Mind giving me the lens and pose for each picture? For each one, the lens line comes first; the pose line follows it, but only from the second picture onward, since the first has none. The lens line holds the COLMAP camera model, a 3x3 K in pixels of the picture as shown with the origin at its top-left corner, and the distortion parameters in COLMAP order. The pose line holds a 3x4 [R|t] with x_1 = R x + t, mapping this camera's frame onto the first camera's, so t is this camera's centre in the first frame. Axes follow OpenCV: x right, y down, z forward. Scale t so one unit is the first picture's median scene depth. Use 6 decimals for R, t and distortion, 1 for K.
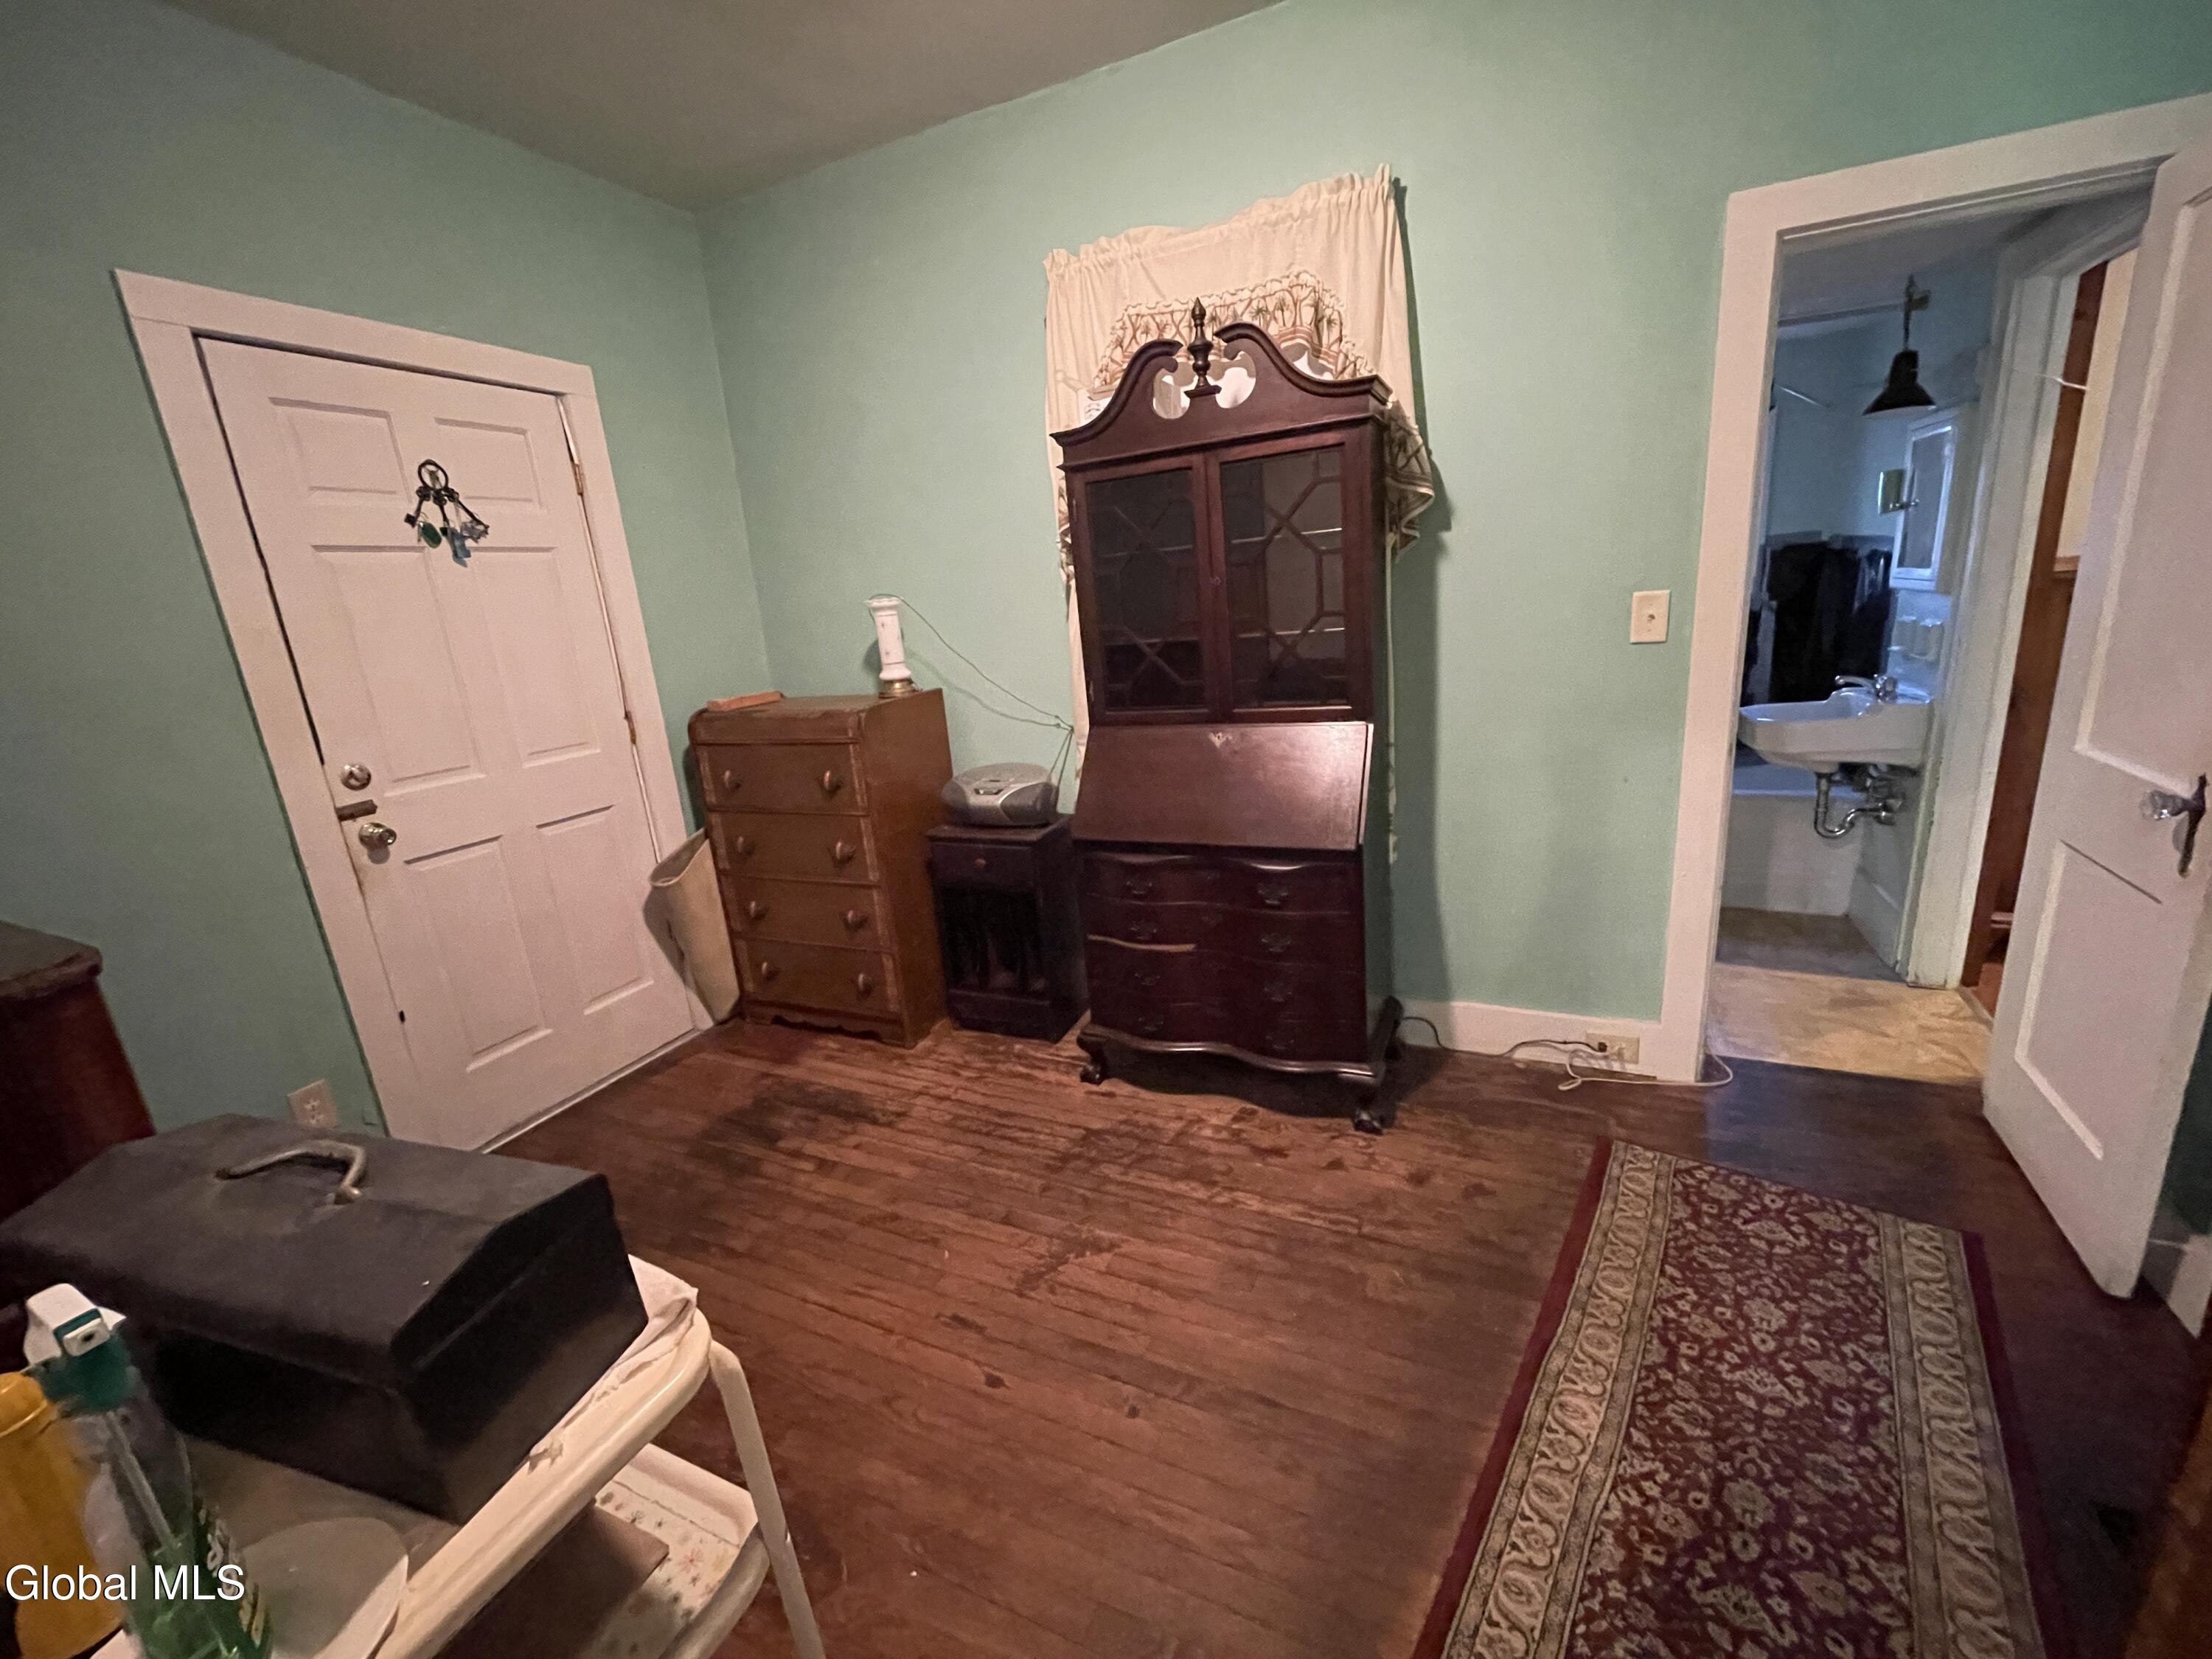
lens RADIAL K [[883.4, 0, 1115.0], [0, 883.4, 827.3], [0, 0, 1]] dist [0.000200, 0.000541]
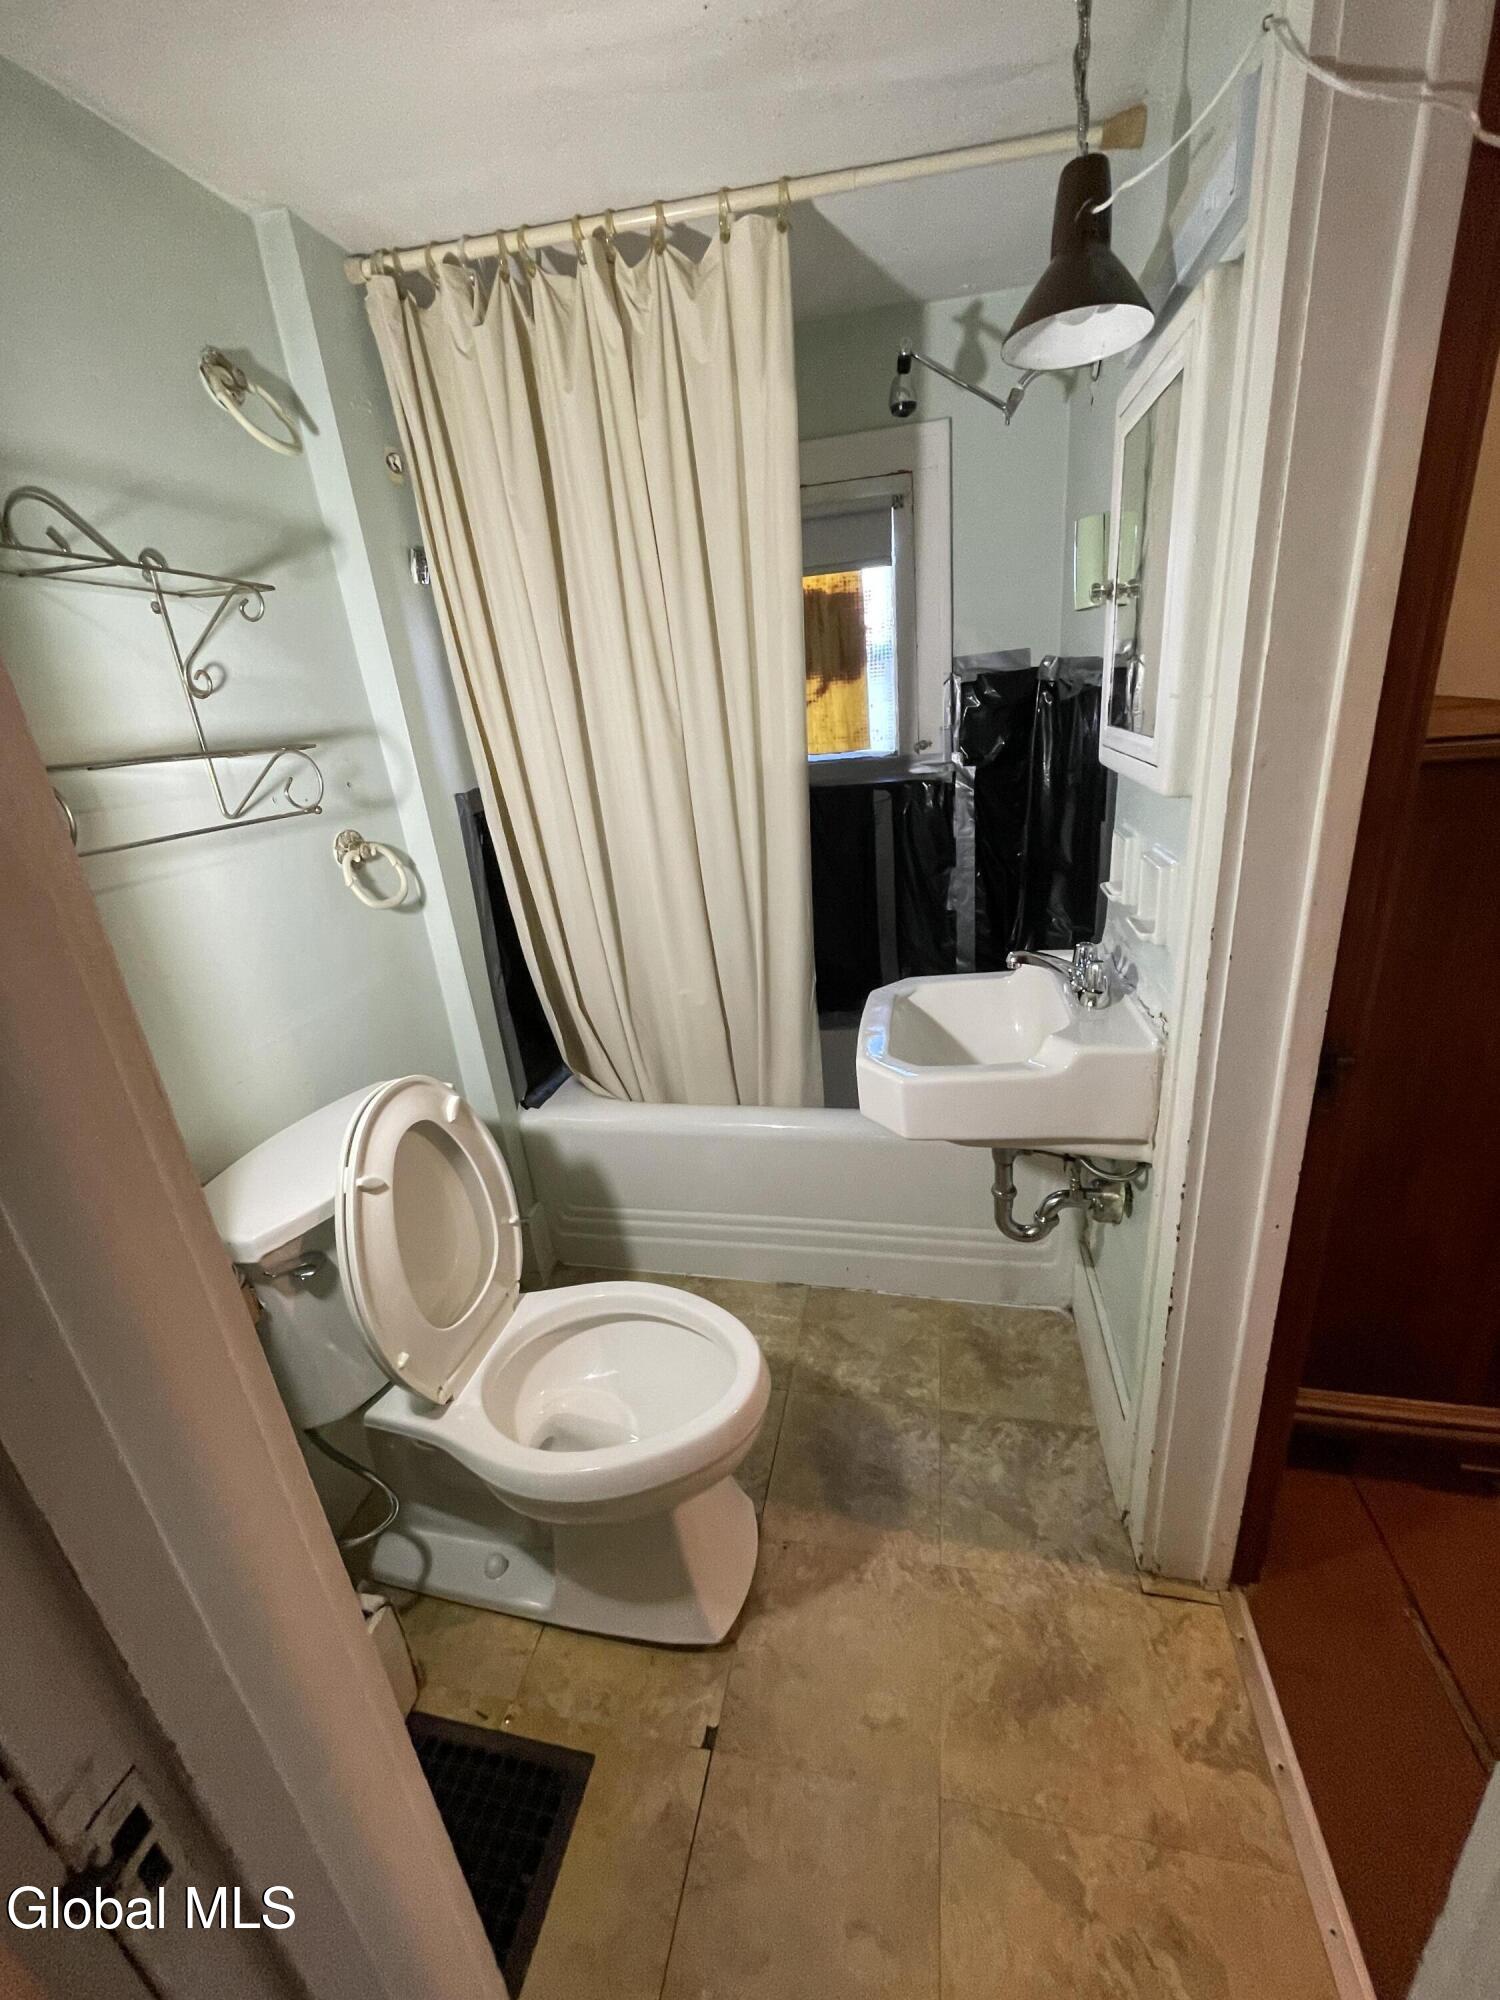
lens RADIAL K [[798.7, 0, 740.7], [0, 798.7, 994.4], [0, 0, 1]] dist [0.000200, 0.000541]
pose [[0.977289, -0.081300, 0.195694, 0.594745], [0.065502, 0.994148, 0.085897, -0.199591], [-0.201532, -0.071128, 0.976896, 0.607993]]
